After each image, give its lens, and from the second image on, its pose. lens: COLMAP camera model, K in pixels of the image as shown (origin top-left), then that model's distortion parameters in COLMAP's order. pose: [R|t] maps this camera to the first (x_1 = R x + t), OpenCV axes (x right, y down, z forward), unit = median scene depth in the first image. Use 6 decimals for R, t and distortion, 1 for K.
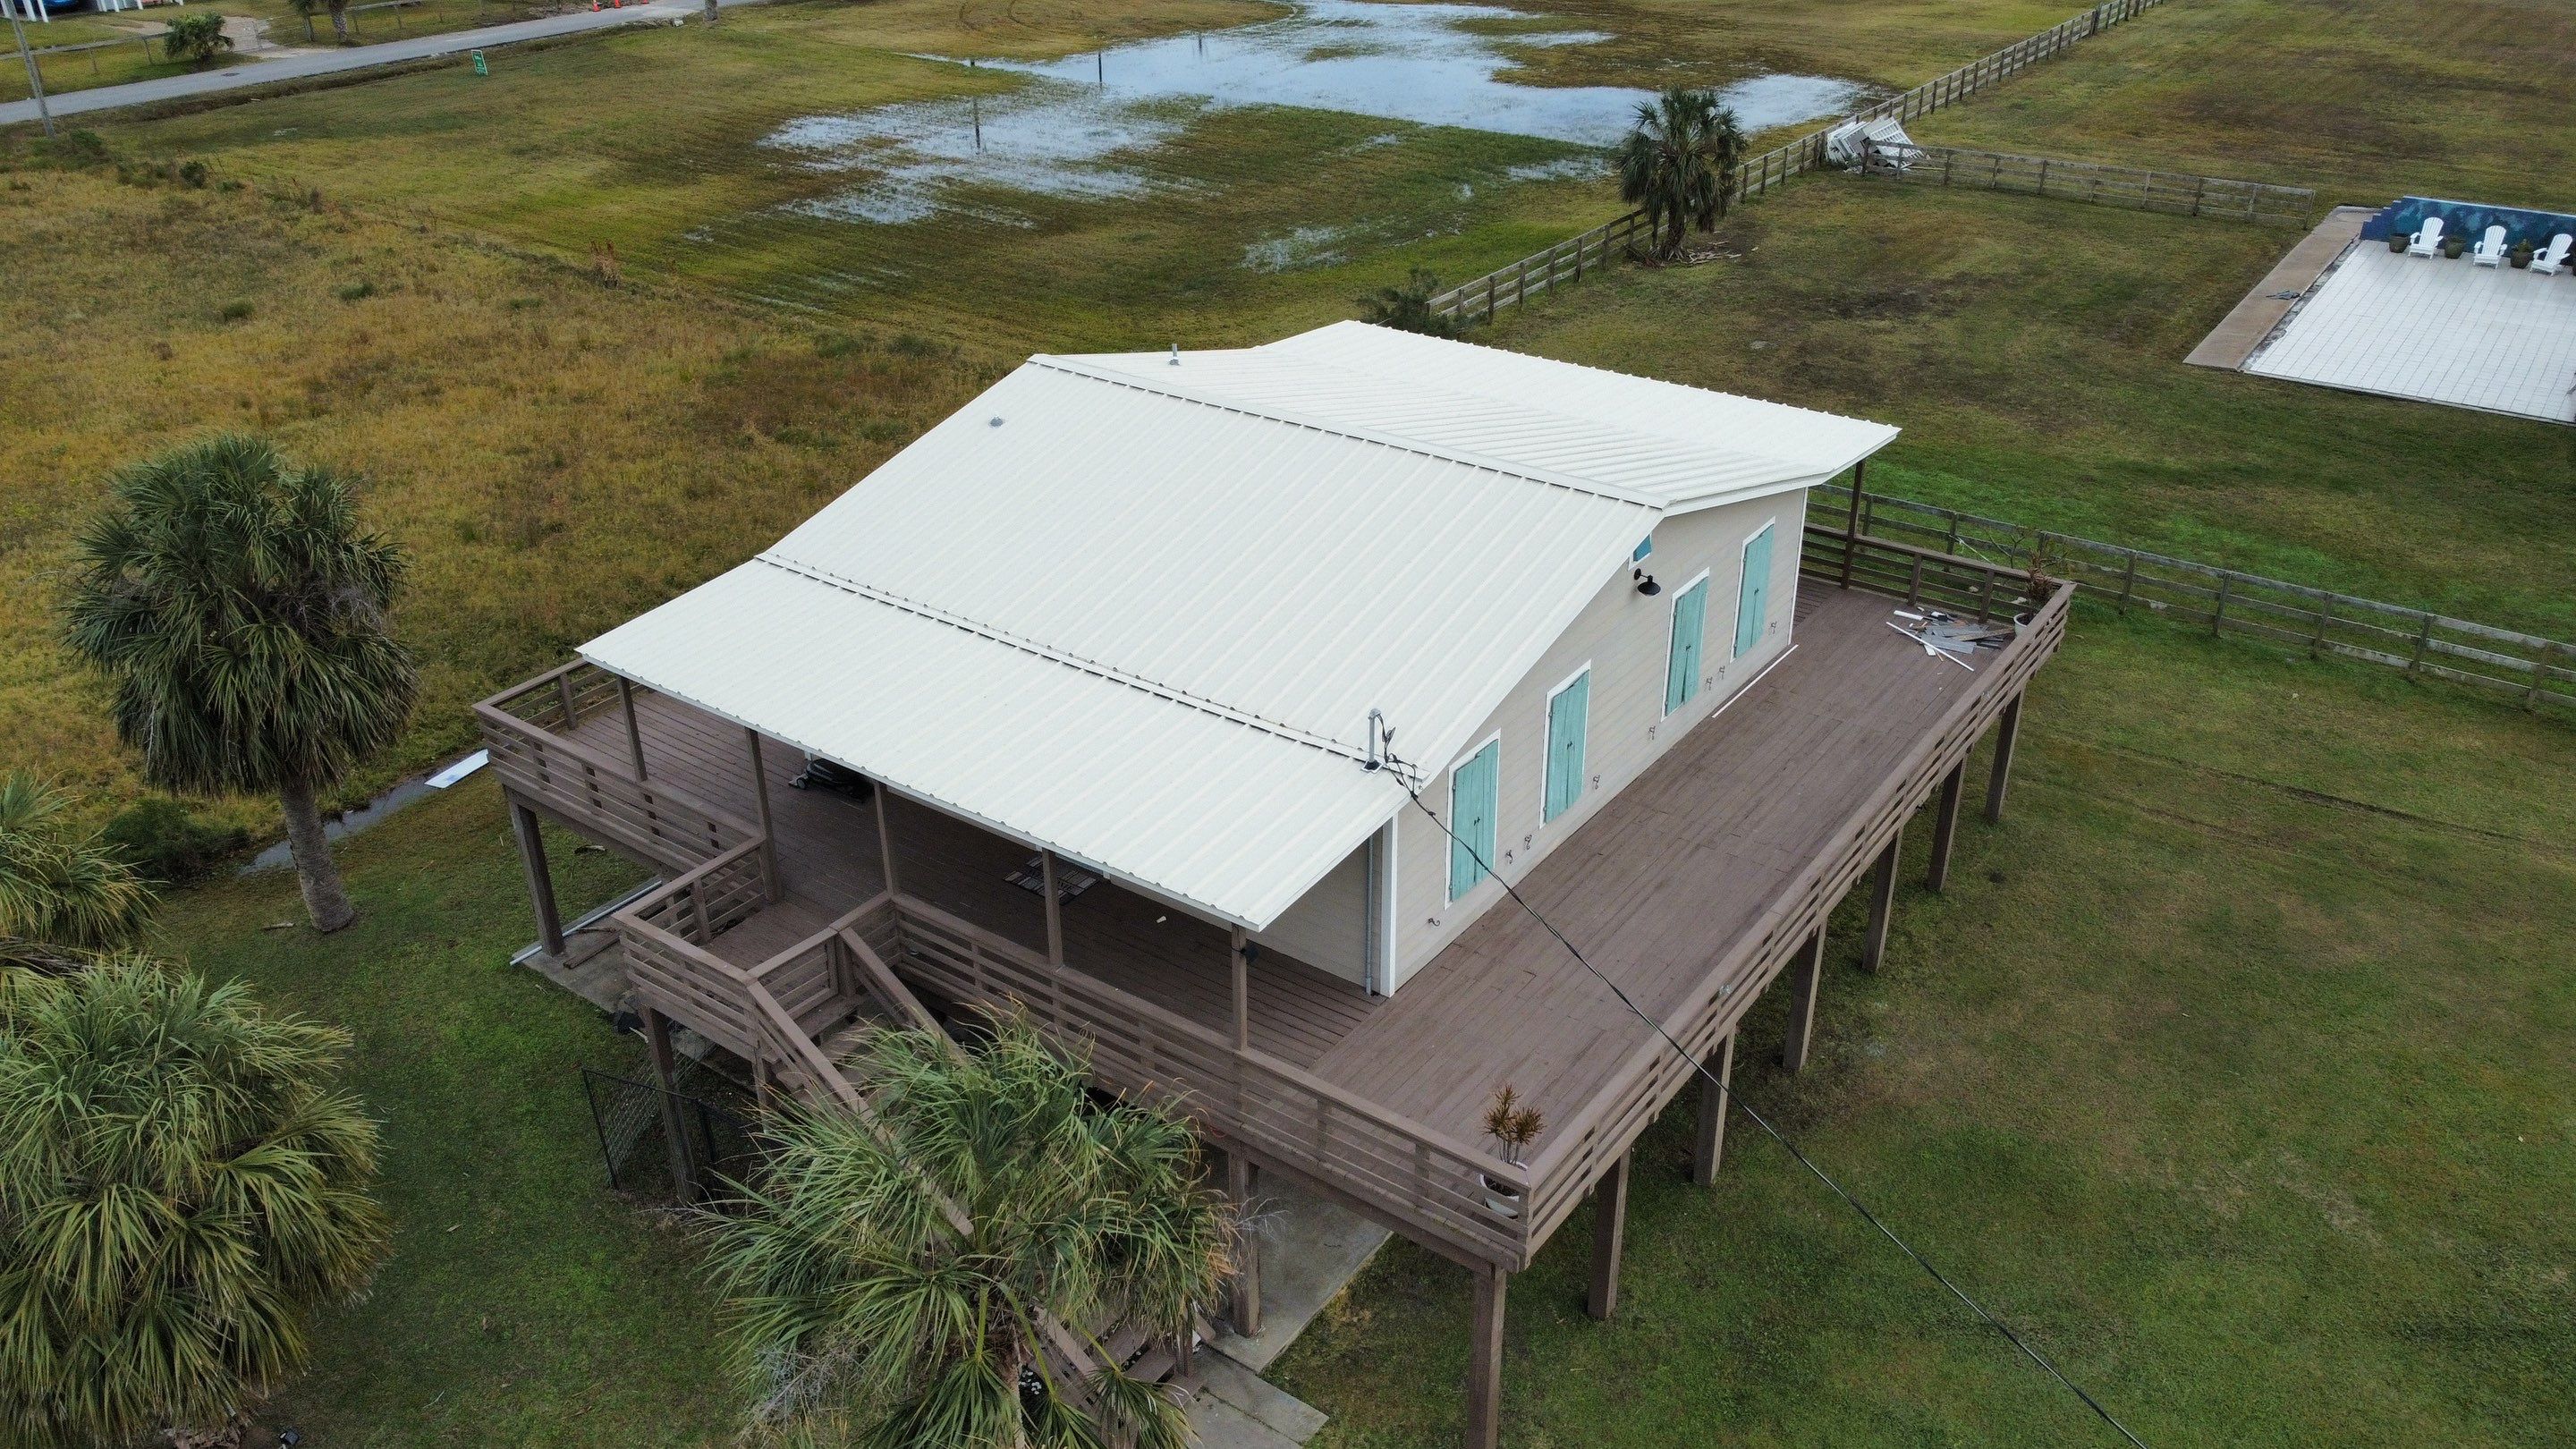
lens RADIAL K [[1956.7, 0, 1288.0], [0, 1956.7, 724.5], [0, 0, 1]] dist [0.006857, -0.010840]
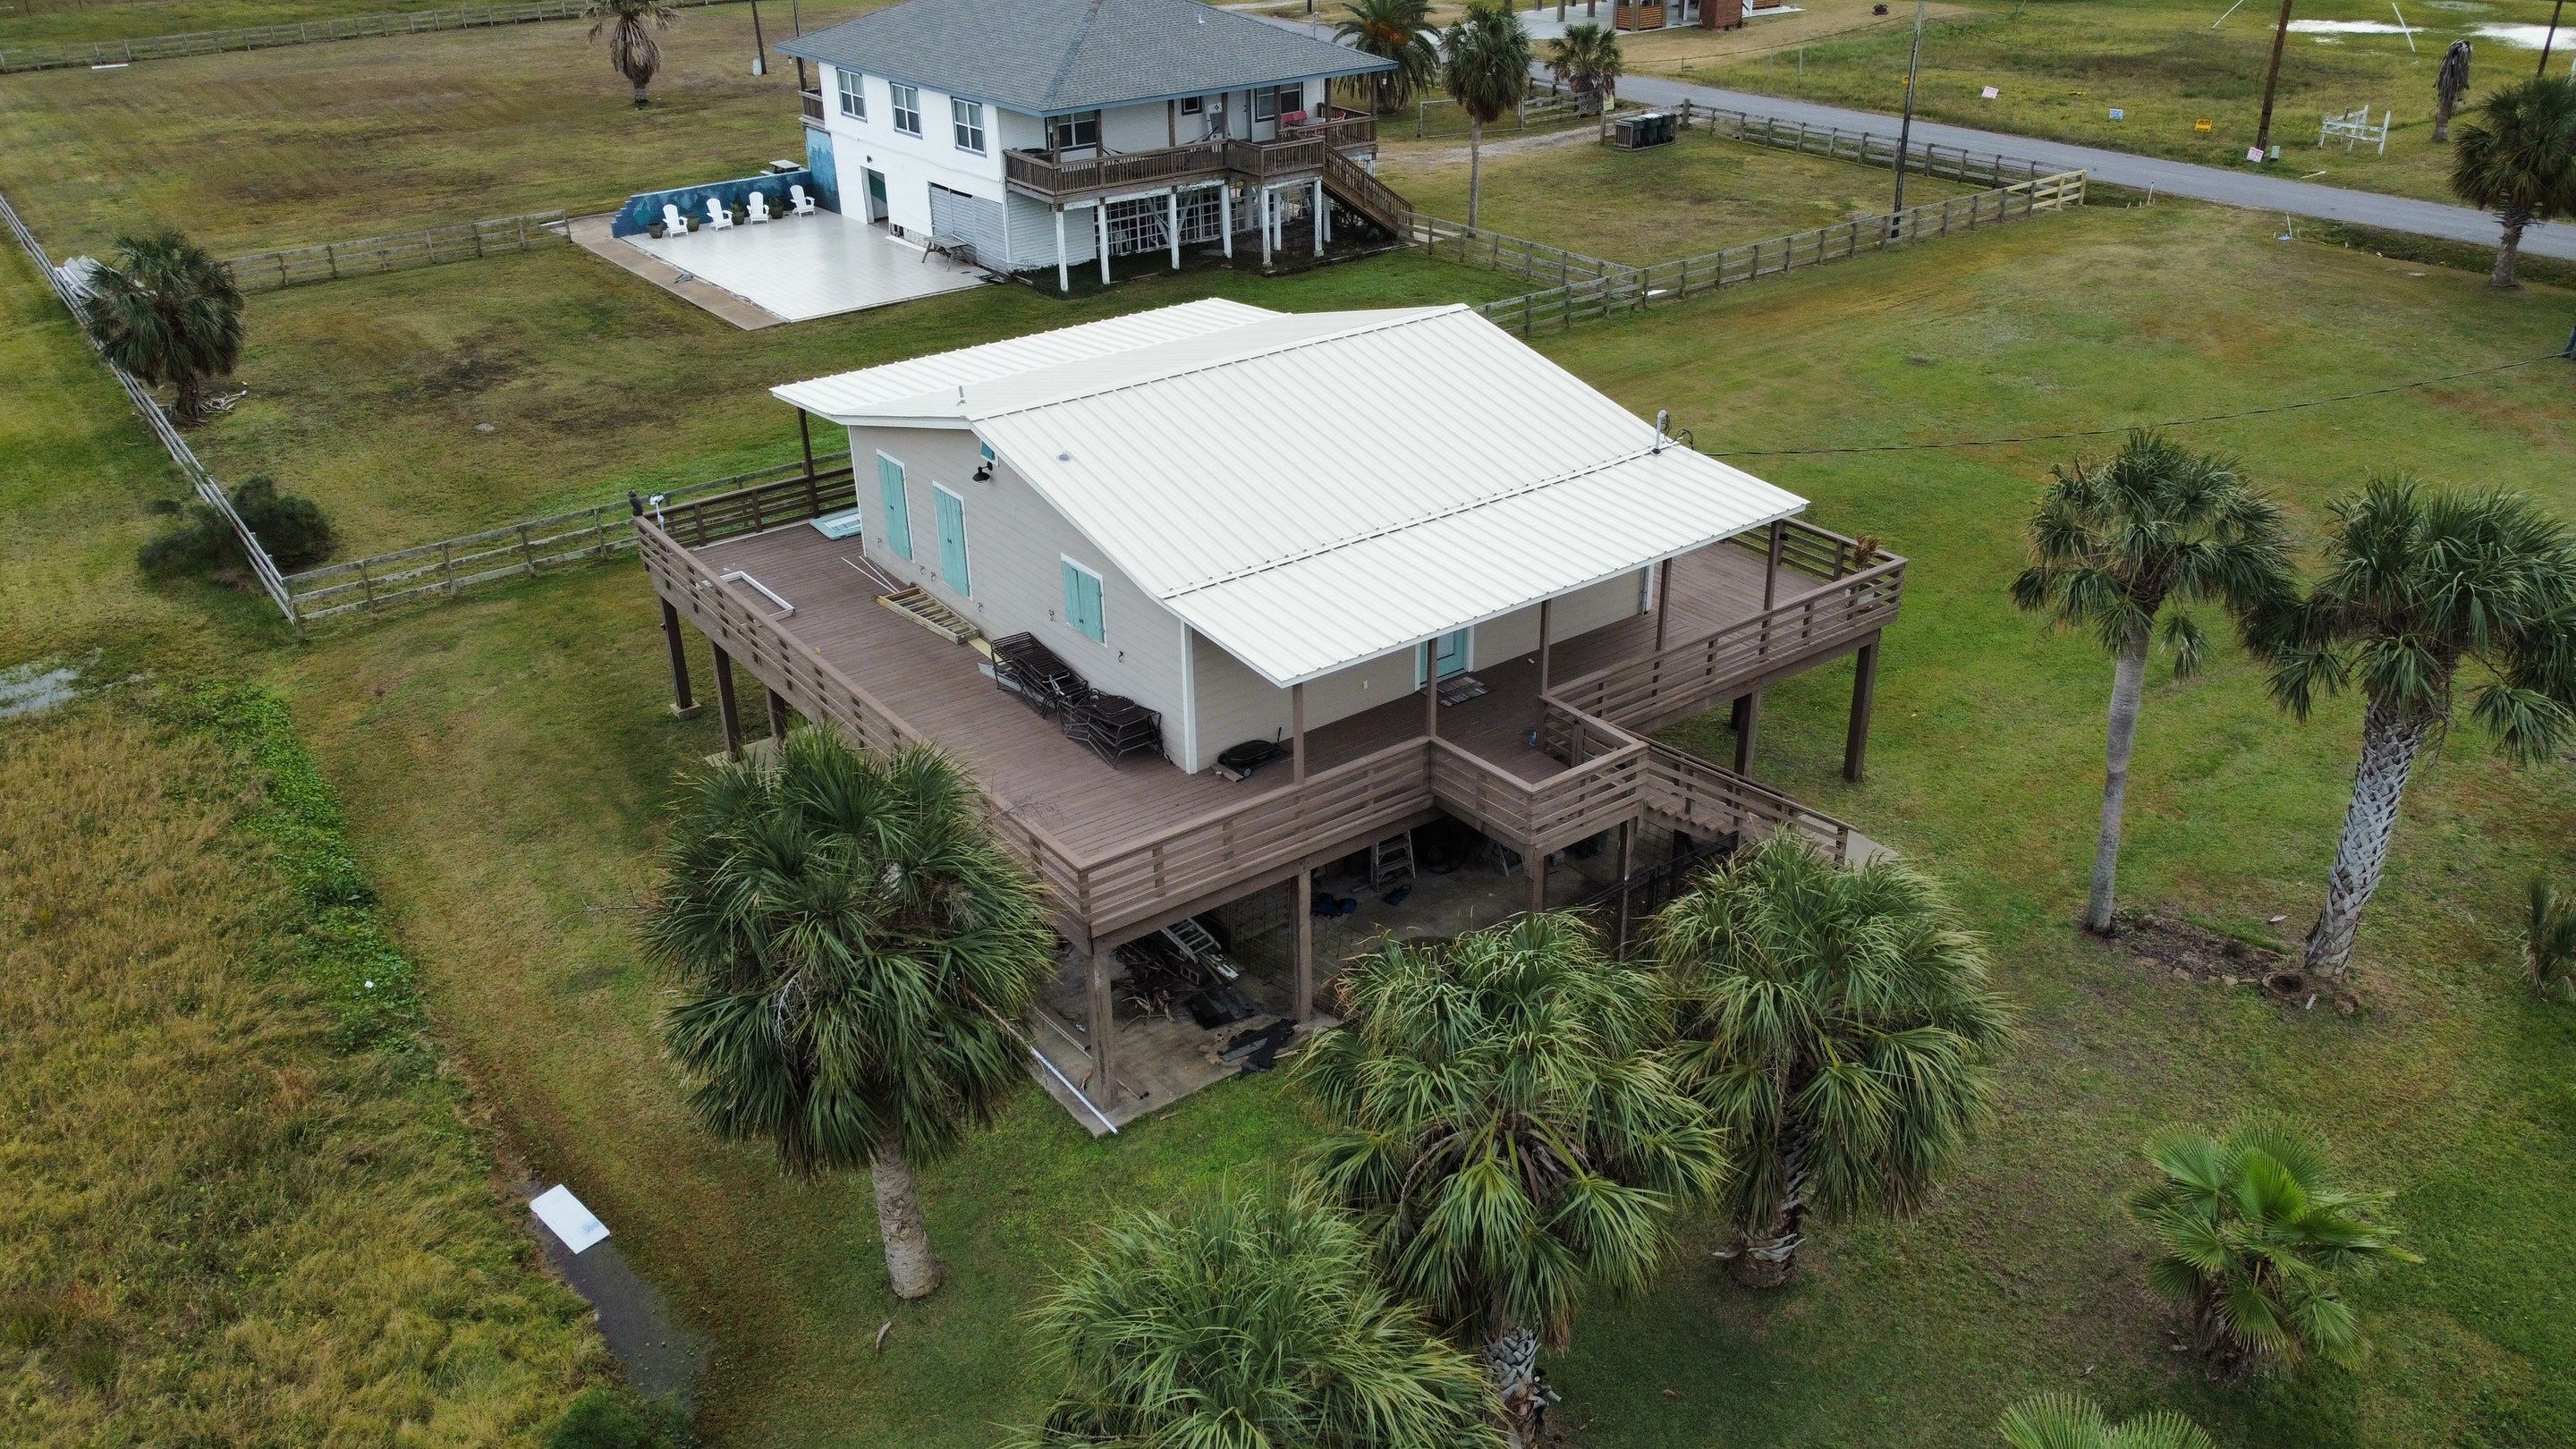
lens RADIAL K [[1956.7, 0, 1288.0], [0, 1956.7, 724.5], [0, 0, 1]] dist [0.006857, -0.010840]
pose [[0.298725, -0.426143, 0.853912, -0.552637], [0.468230, 0.845116, 0.257953, -0.125525], [-0.831580, 0.322770, 0.451990, 0.230115]]
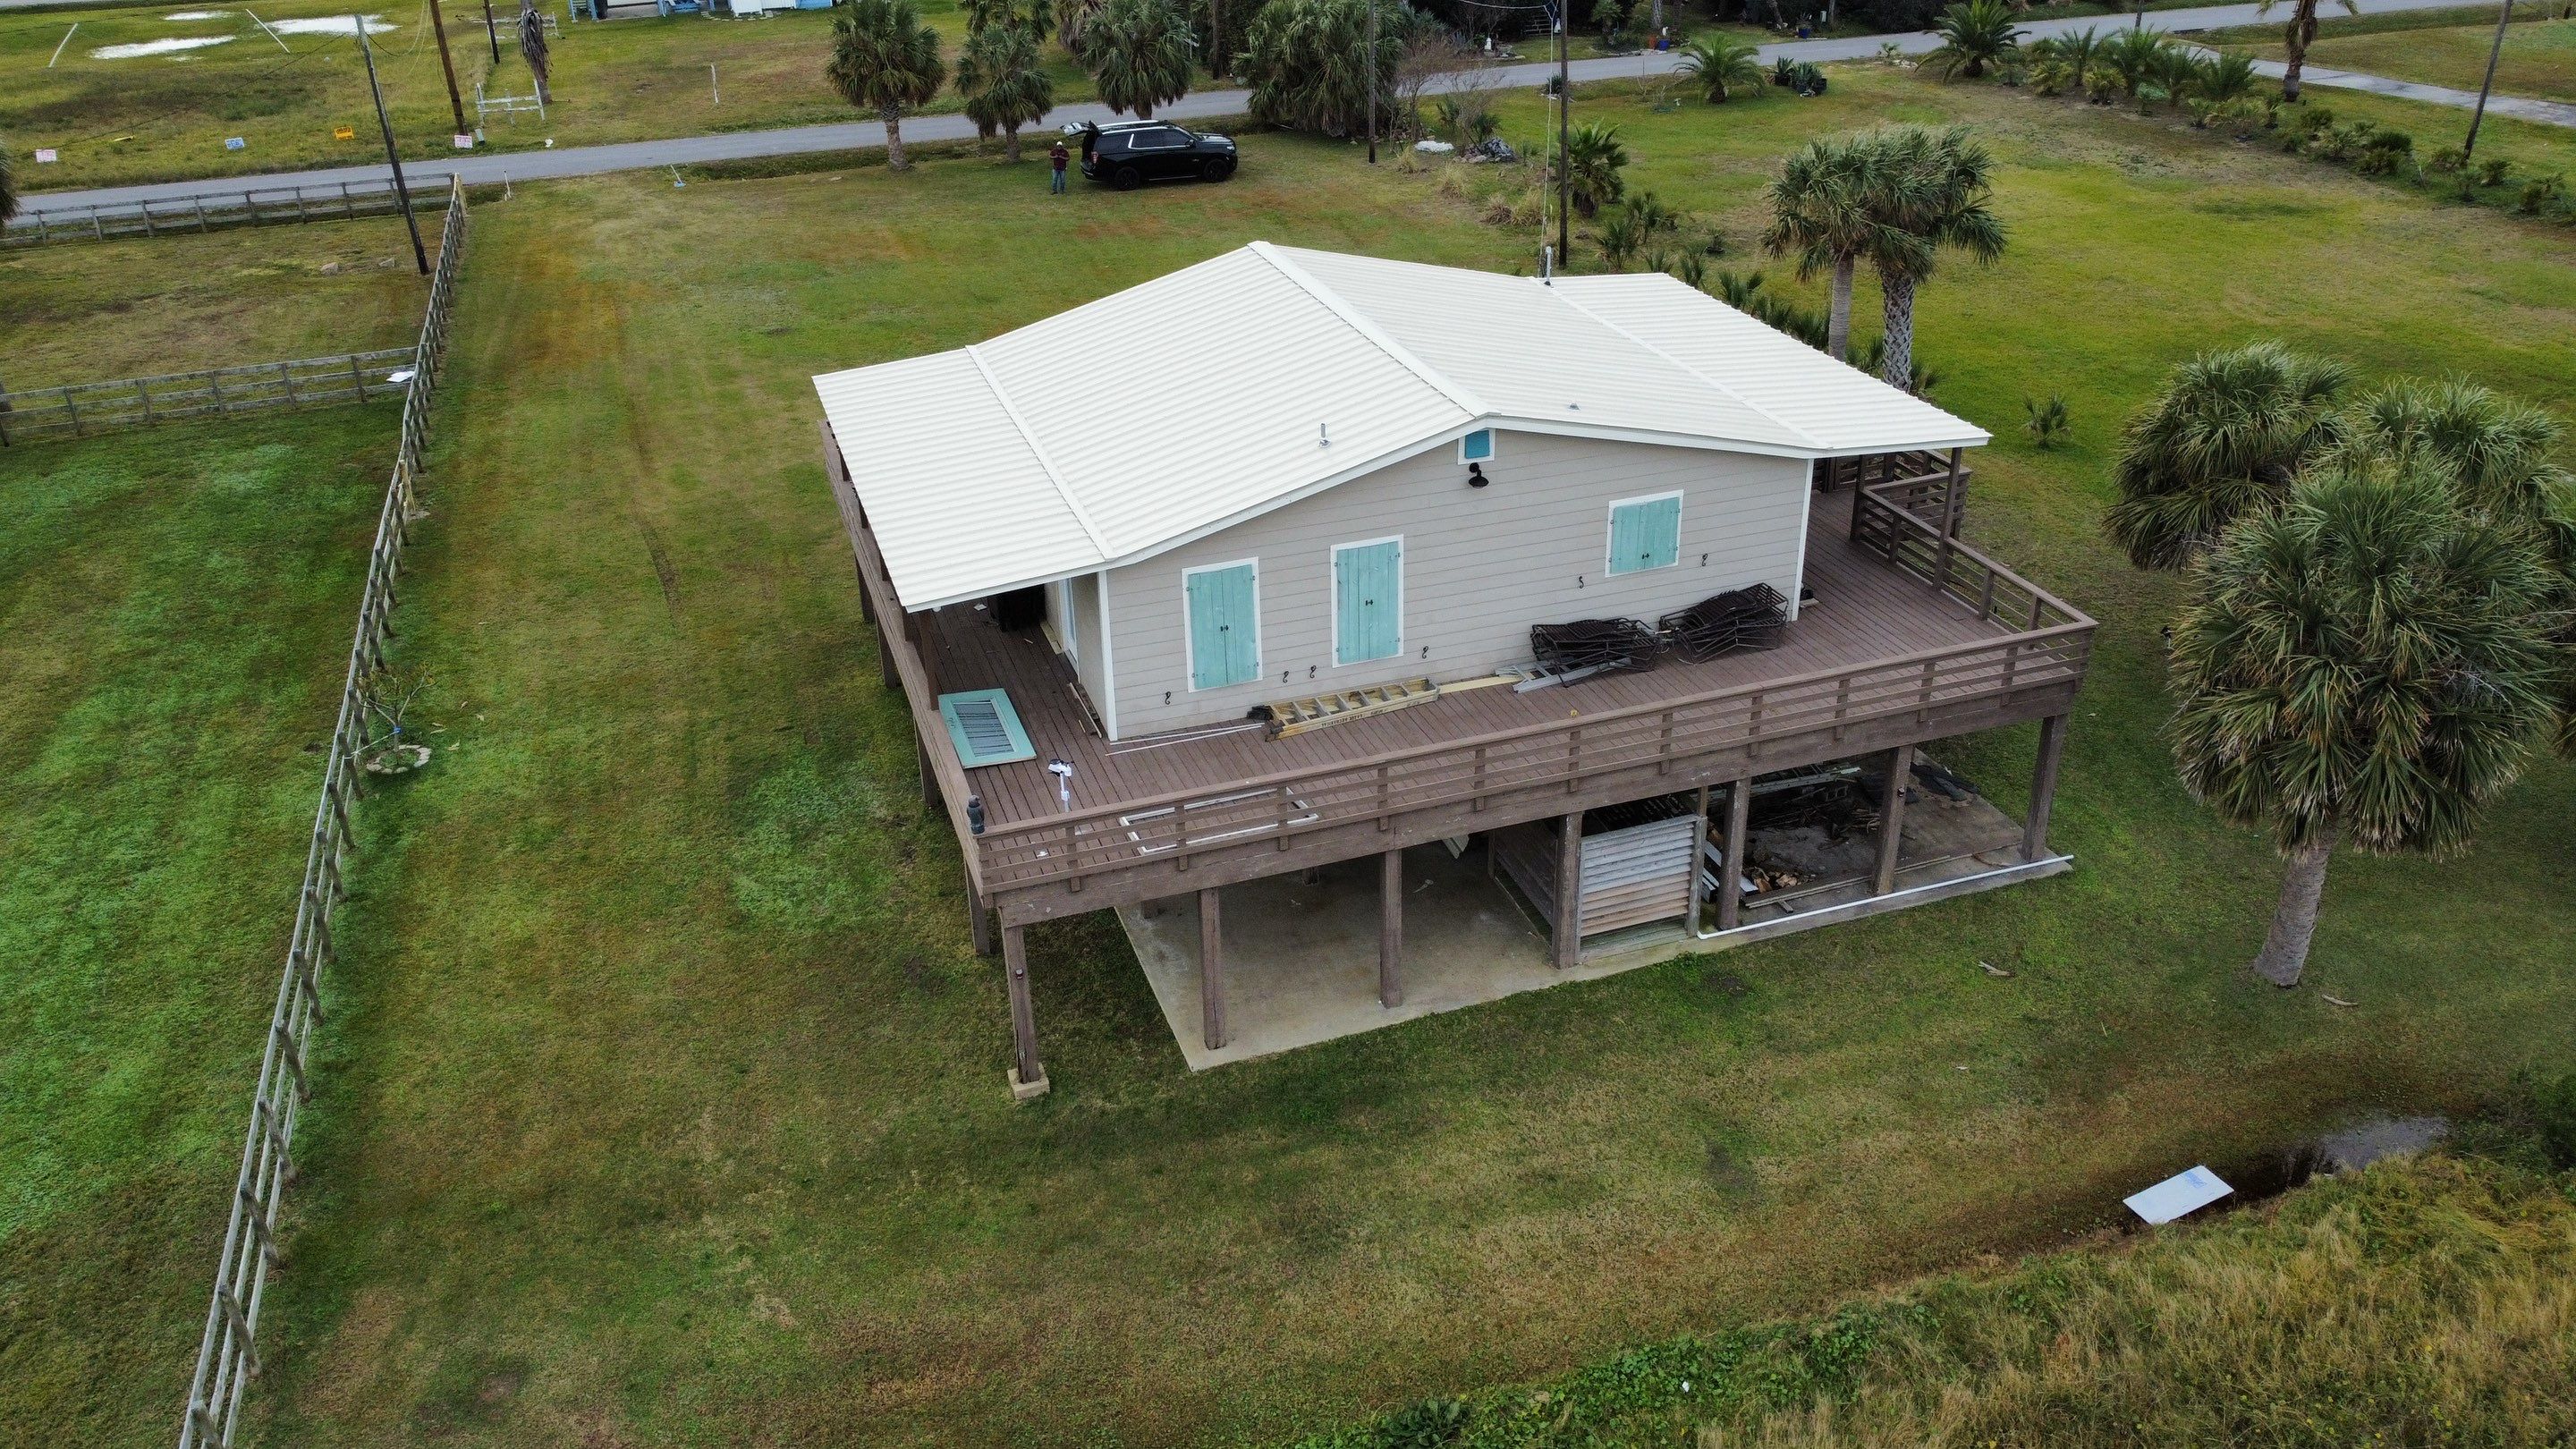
lens RADIAL K [[1956.7, 0, 1288.0], [0, 1956.7, 724.5], [0, 0, 1]] dist [0.006857, -0.010840]
pose [[-0.816657, -0.237400, 0.526035, -0.298313], [0.307053, 0.593036, 0.744330, -0.428363], [-0.488661, 0.769383, -0.411412, 0.812959]]
